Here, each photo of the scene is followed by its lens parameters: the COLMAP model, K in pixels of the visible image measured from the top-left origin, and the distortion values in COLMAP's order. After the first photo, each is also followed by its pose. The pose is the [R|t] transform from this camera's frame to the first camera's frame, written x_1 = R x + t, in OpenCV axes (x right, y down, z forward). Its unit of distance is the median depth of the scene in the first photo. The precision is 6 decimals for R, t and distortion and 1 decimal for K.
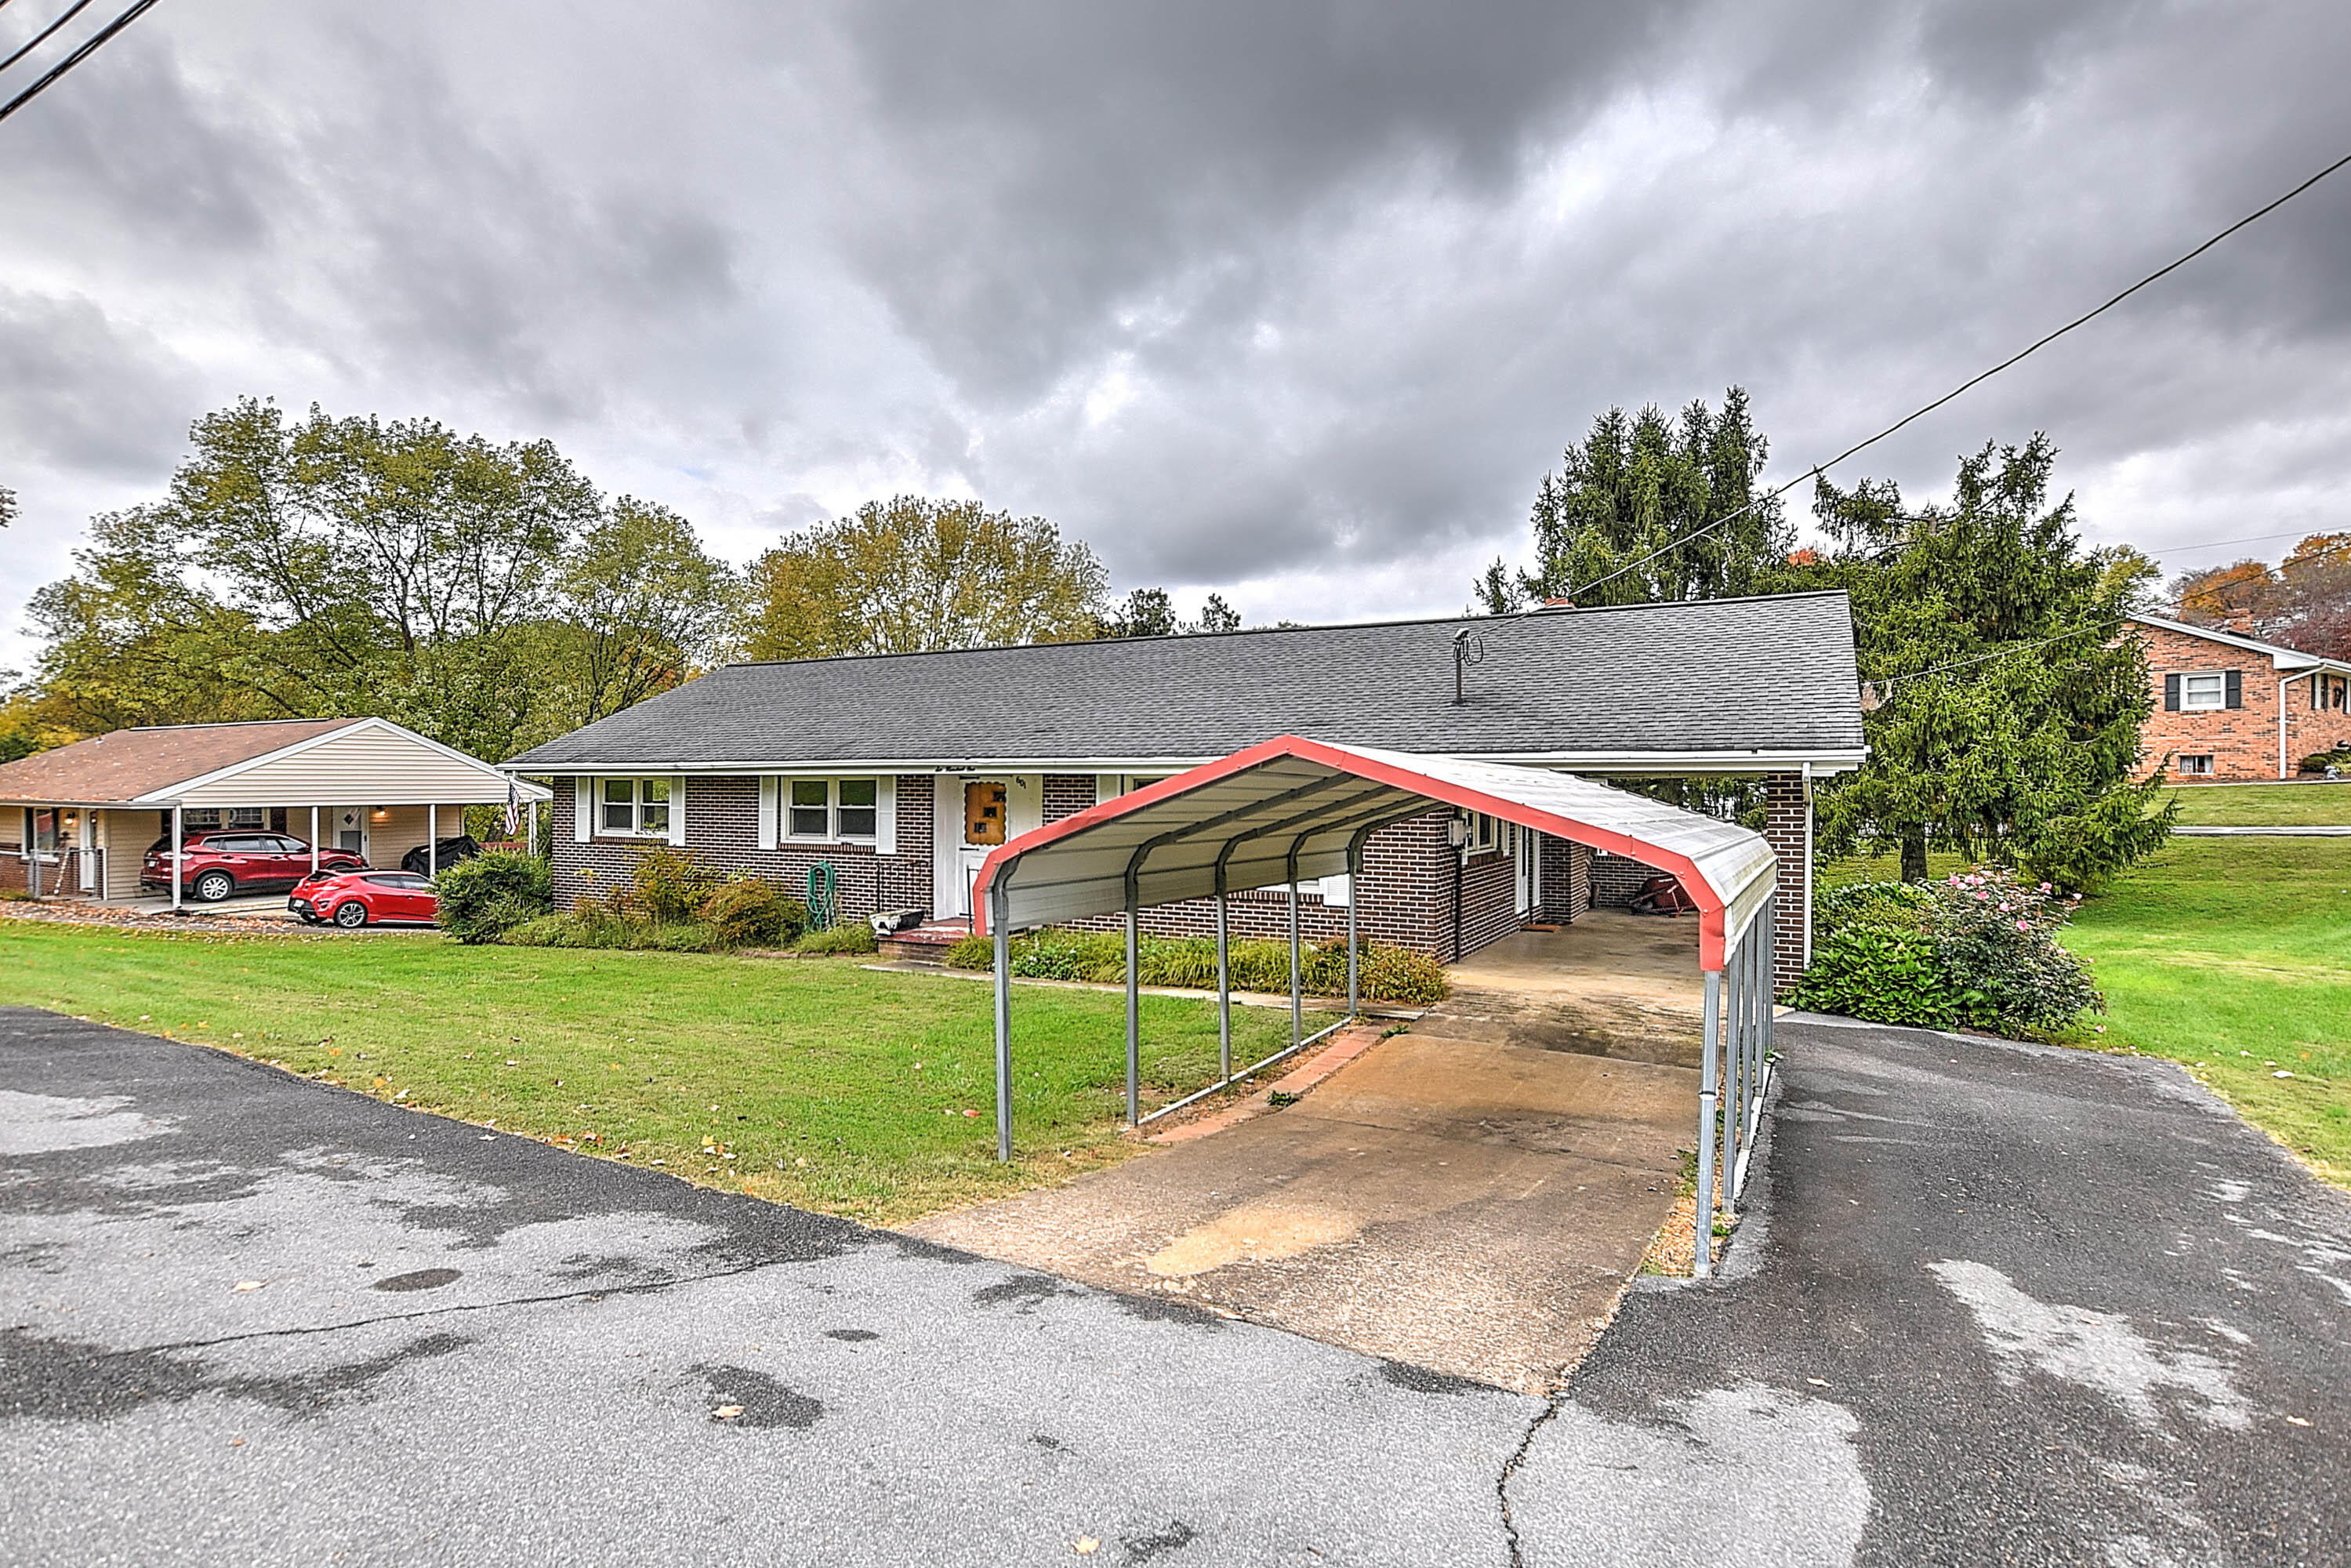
lens RADIAL K [[1224.3, 0, 1182.5], [0, 1224.3, 775.0], [0, 0, 1]] dist [-0.012812, 0.004128]
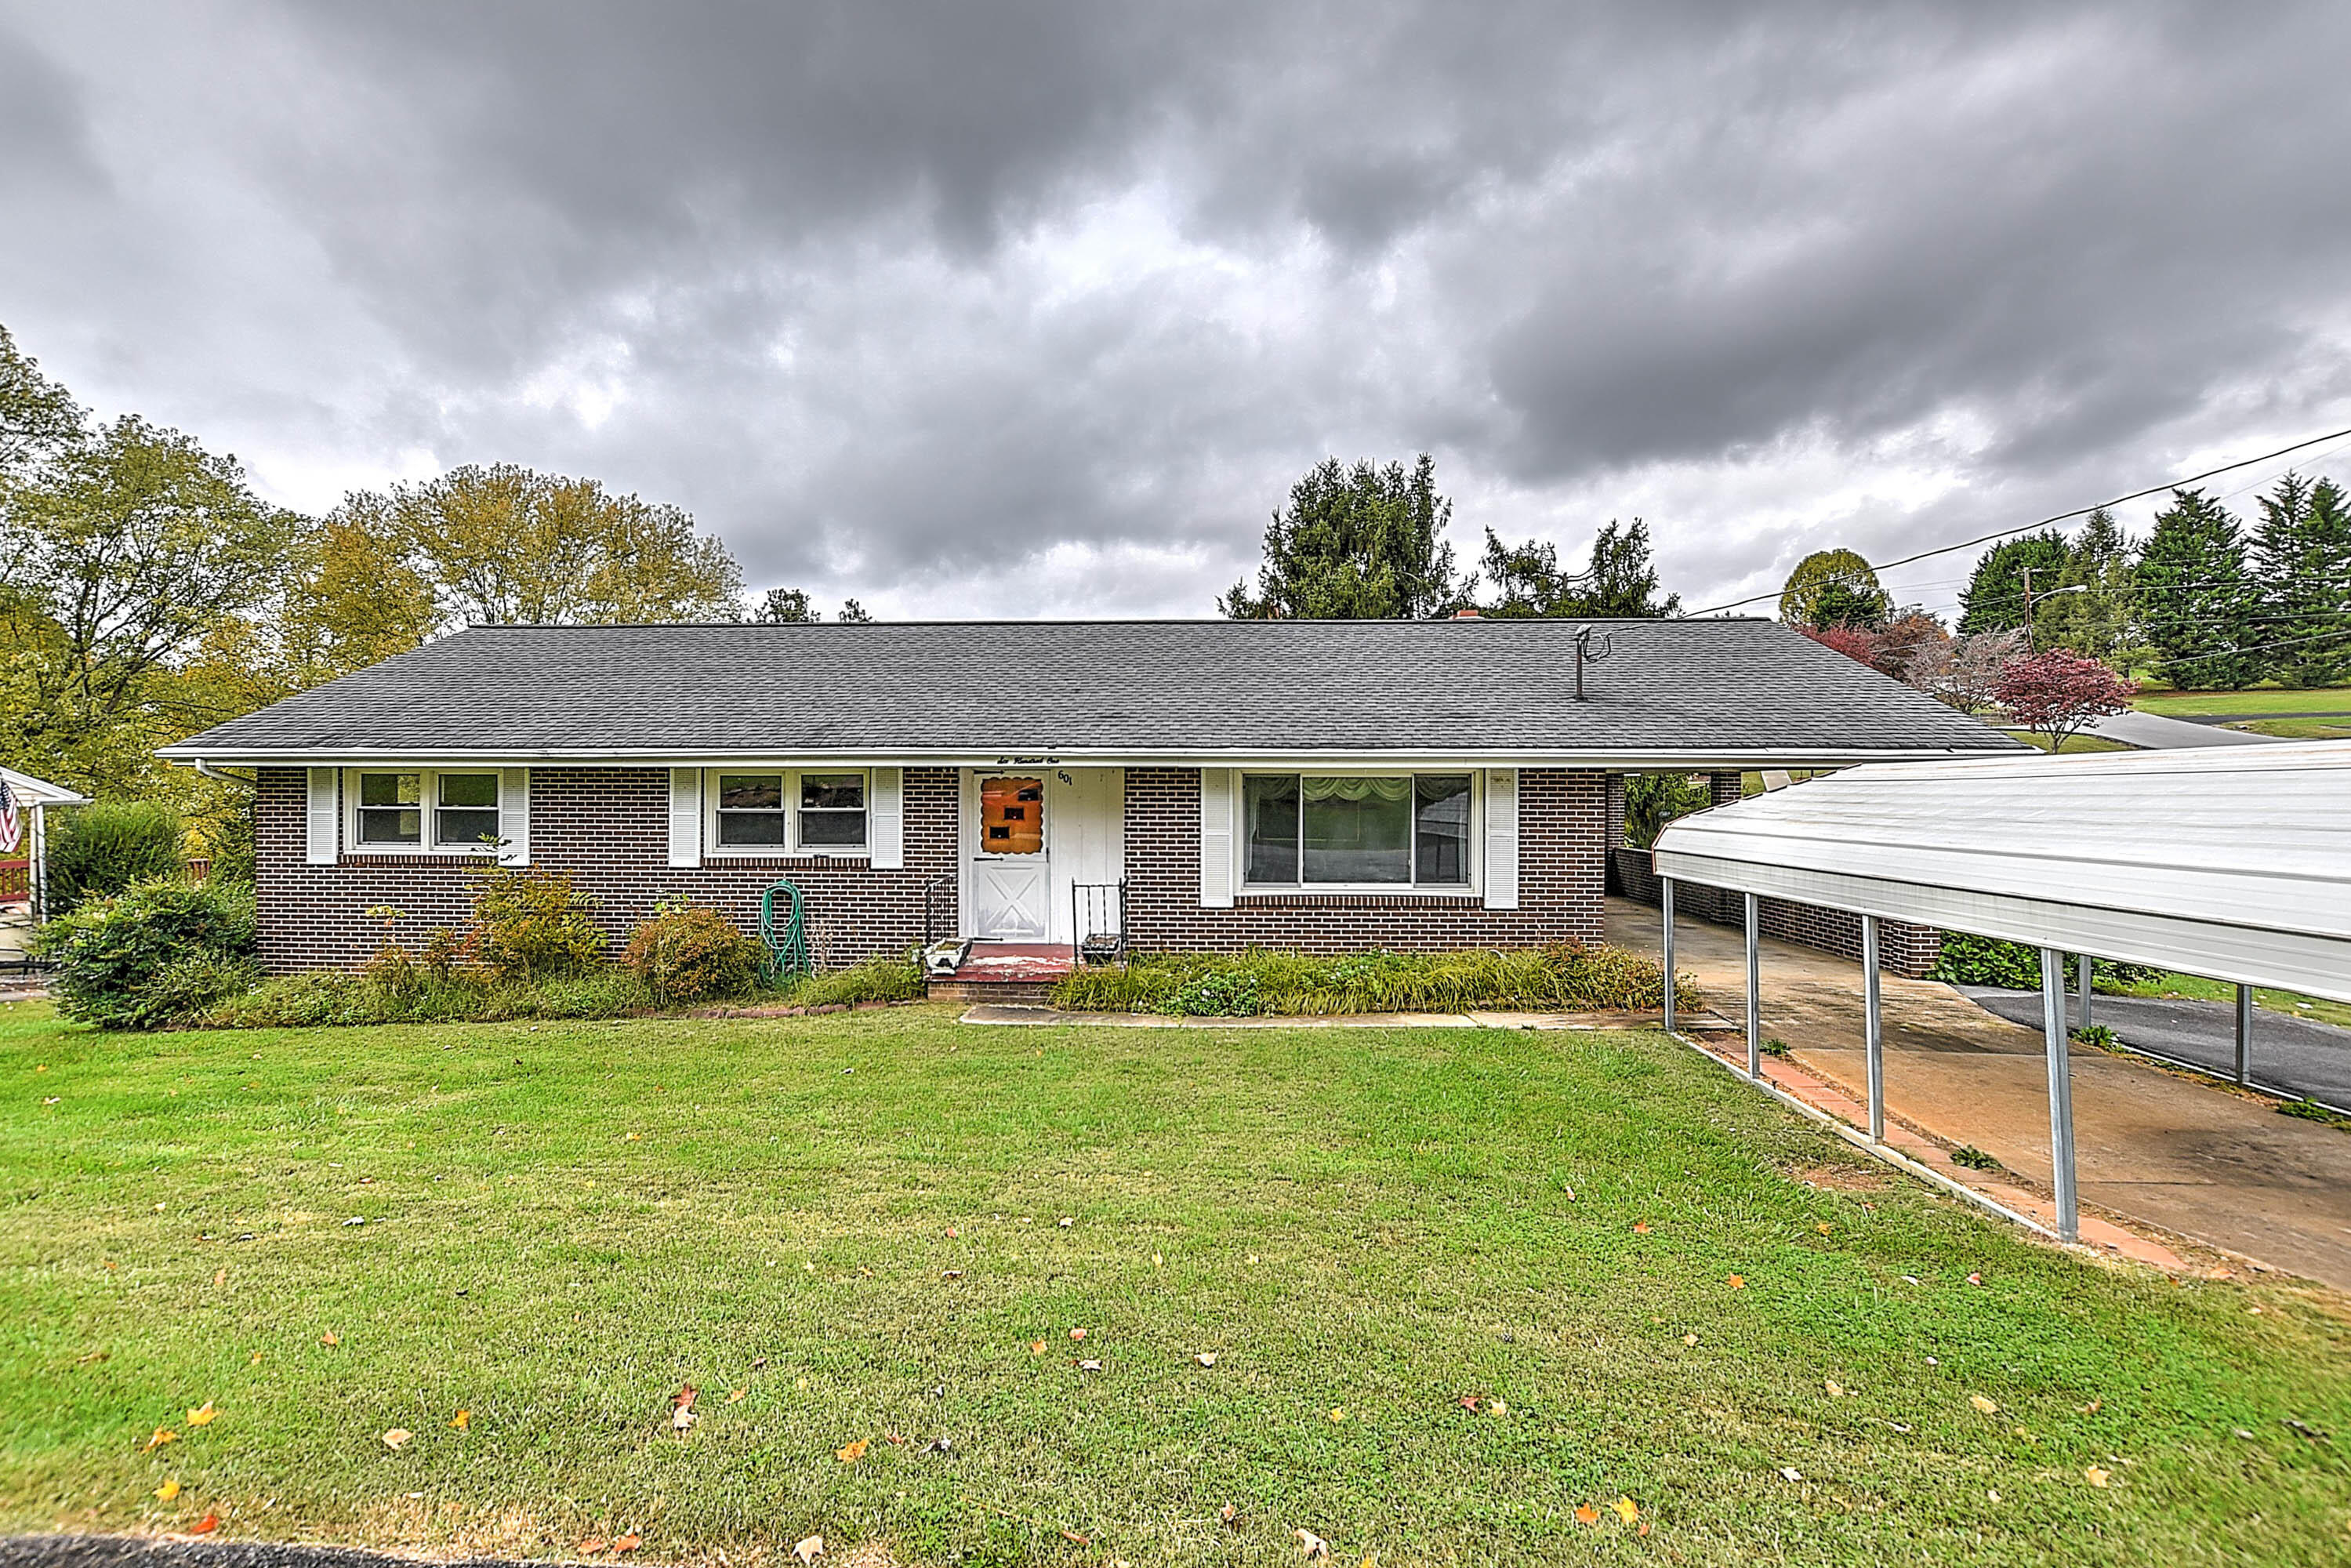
lens RADIAL K [[1063.5, 0, 1171.0], [0, 1063.5, 794.9], [0, 0, 1]] dist [0.002280, -0.001598]
pose [[0.894614, 0.003255, 0.446828, -0.352545], [-0.009650, 0.999881, 0.012035, 0.006722], [-0.446736, -0.015079, 0.894539, 0.285067]]
